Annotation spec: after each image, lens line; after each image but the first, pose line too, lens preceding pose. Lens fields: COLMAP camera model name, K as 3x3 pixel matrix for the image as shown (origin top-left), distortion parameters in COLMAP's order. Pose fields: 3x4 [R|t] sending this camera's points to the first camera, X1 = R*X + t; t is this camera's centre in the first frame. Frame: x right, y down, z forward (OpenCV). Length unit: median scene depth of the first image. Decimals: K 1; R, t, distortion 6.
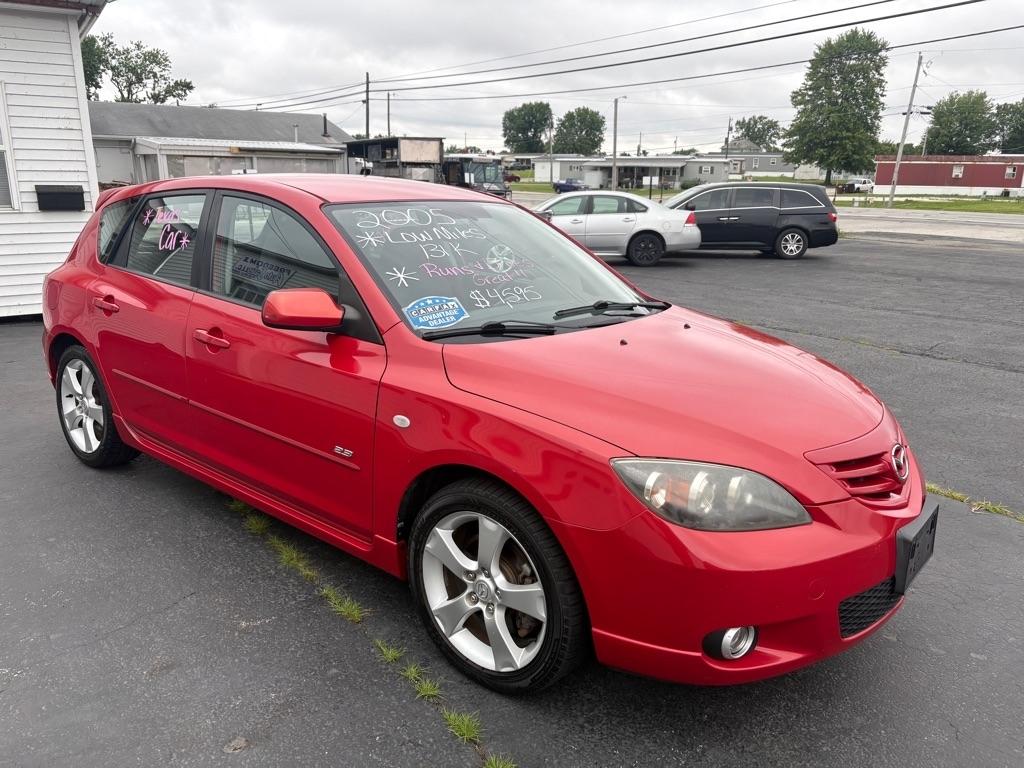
lens RADIAL K [[777.0, 0, 508.6], [0, 777.0, 379.6], [0, 0, 1]] dist [0.036931, -0.036001]
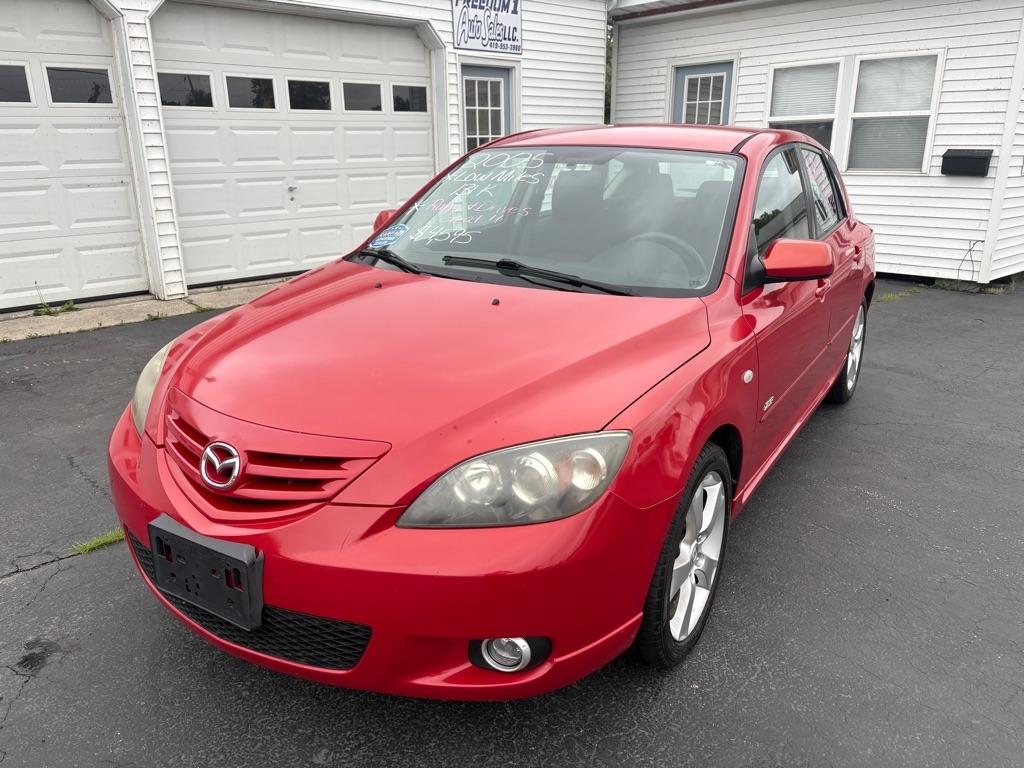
lens RADIAL K [[777.0, 0, 515.6], [0, 777.0, 389.4], [0, 0, 1]] dist [0.036931, -0.036001]
pose [[0.150467, 0.288413, -0.945610, 0.954361], [-0.251330, 0.936233, 0.245561, -0.175908], [0.956134, 0.200711, 0.213359, 0.832575]]
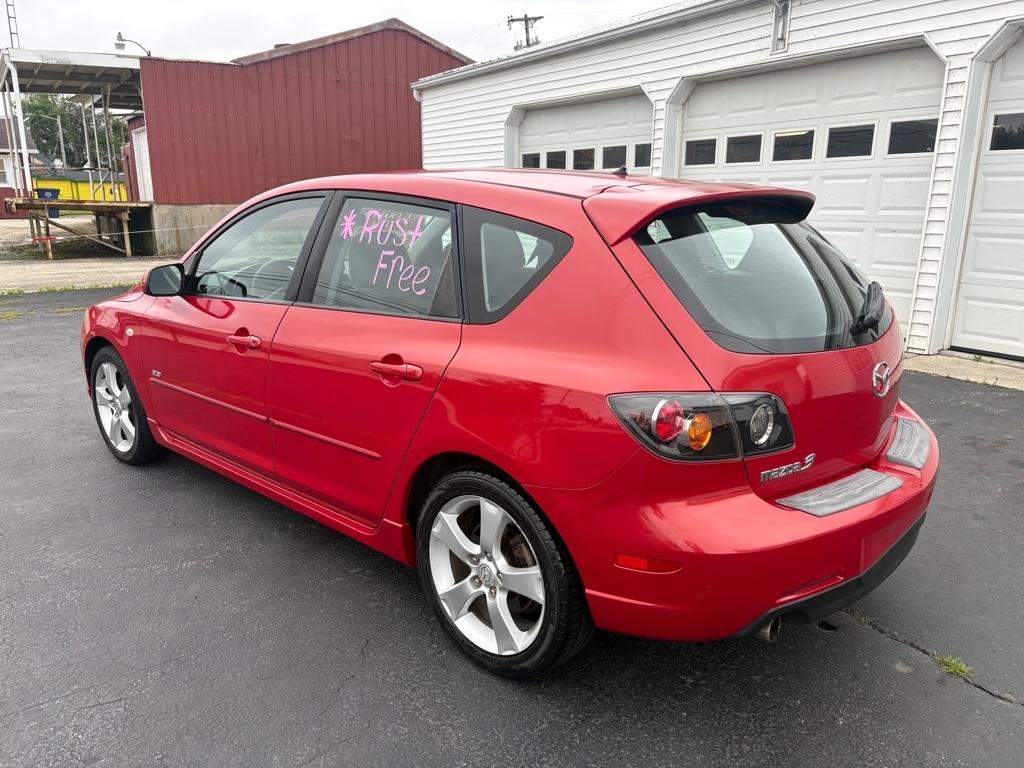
lens RADIAL K [[777.0, 0, 507.7], [0, 777.0, 391.3], [0, 0, 1]] dist [0.036931, -0.036001]
pose [[-0.998709, -0.026241, 0.043502, -0.419717], [-0.001470, 0.870847, 0.491551, -0.585392], [-0.050782, 0.490852, -0.869761, 2.318272]]
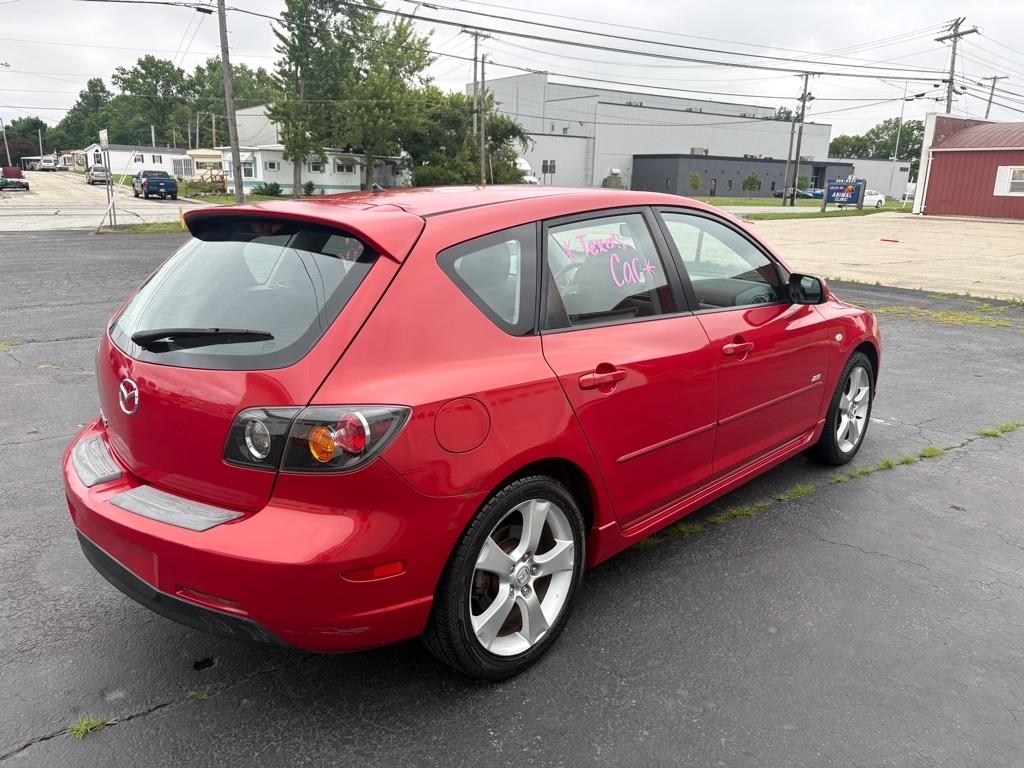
lens RADIAL K [[777.0, 0, 503.1], [0, 777.0, 378.1], [0, 0, 1]] dist [0.036931, -0.036001]
pose [[0.047744, -0.258675, 0.964784, -1.462608], [0.238778, 0.940837, 0.240438, -0.337529], [-0.969900, 0.218890, 0.106685, 1.195984]]
